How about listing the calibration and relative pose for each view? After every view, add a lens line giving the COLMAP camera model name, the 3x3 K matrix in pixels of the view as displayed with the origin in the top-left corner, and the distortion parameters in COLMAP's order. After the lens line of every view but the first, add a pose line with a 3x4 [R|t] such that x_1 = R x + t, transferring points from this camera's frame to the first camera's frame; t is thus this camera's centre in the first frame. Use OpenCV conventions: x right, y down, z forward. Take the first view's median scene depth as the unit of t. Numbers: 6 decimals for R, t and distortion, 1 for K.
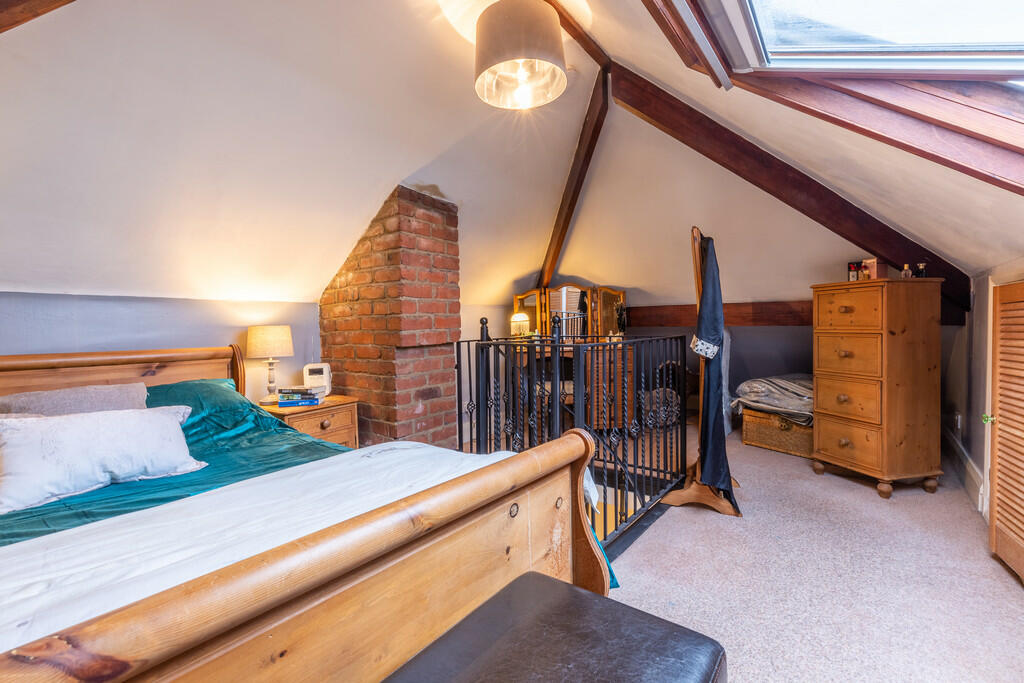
lens RADIAL K [[459.1, 0, 509.8], [0, 459.1, 321.3], [0, 0, 1]] dist [0.001792, -0.000146]
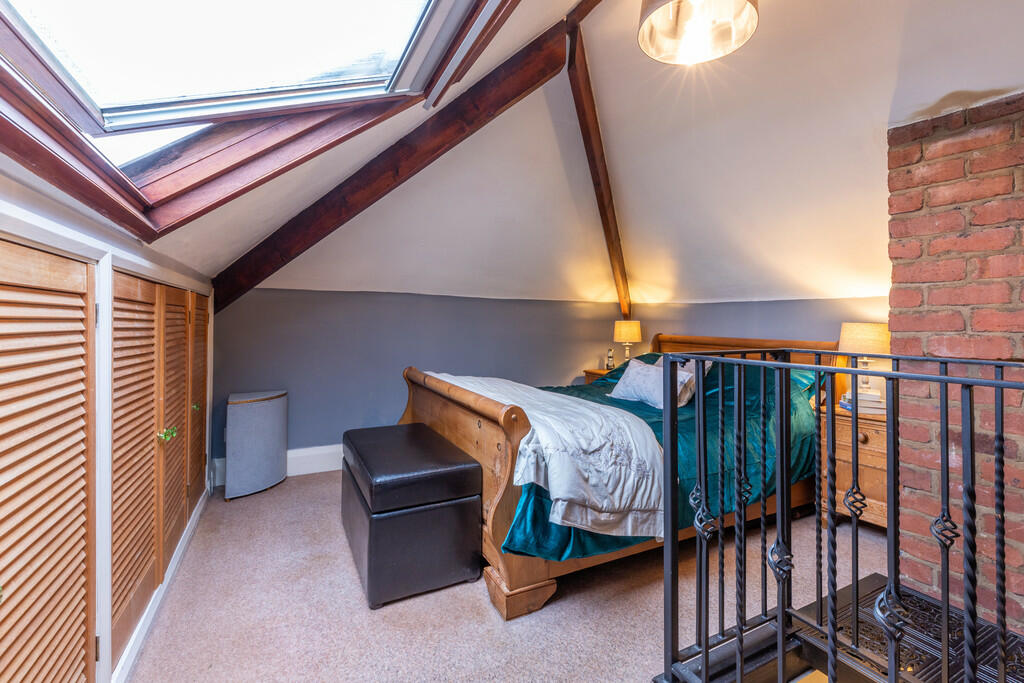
lens RADIAL K [[459.1, 0, 509.8], [0, 459.1, 321.3], [0, 0, 1]] dist [0.001792, -0.000146]
pose [[-0.442305, 0.008492, -0.896825, 0.648872], [0.005309, 0.999962, 0.006850, -0.003575], [0.896849, -0.001732, -0.442333, 0.755208]]
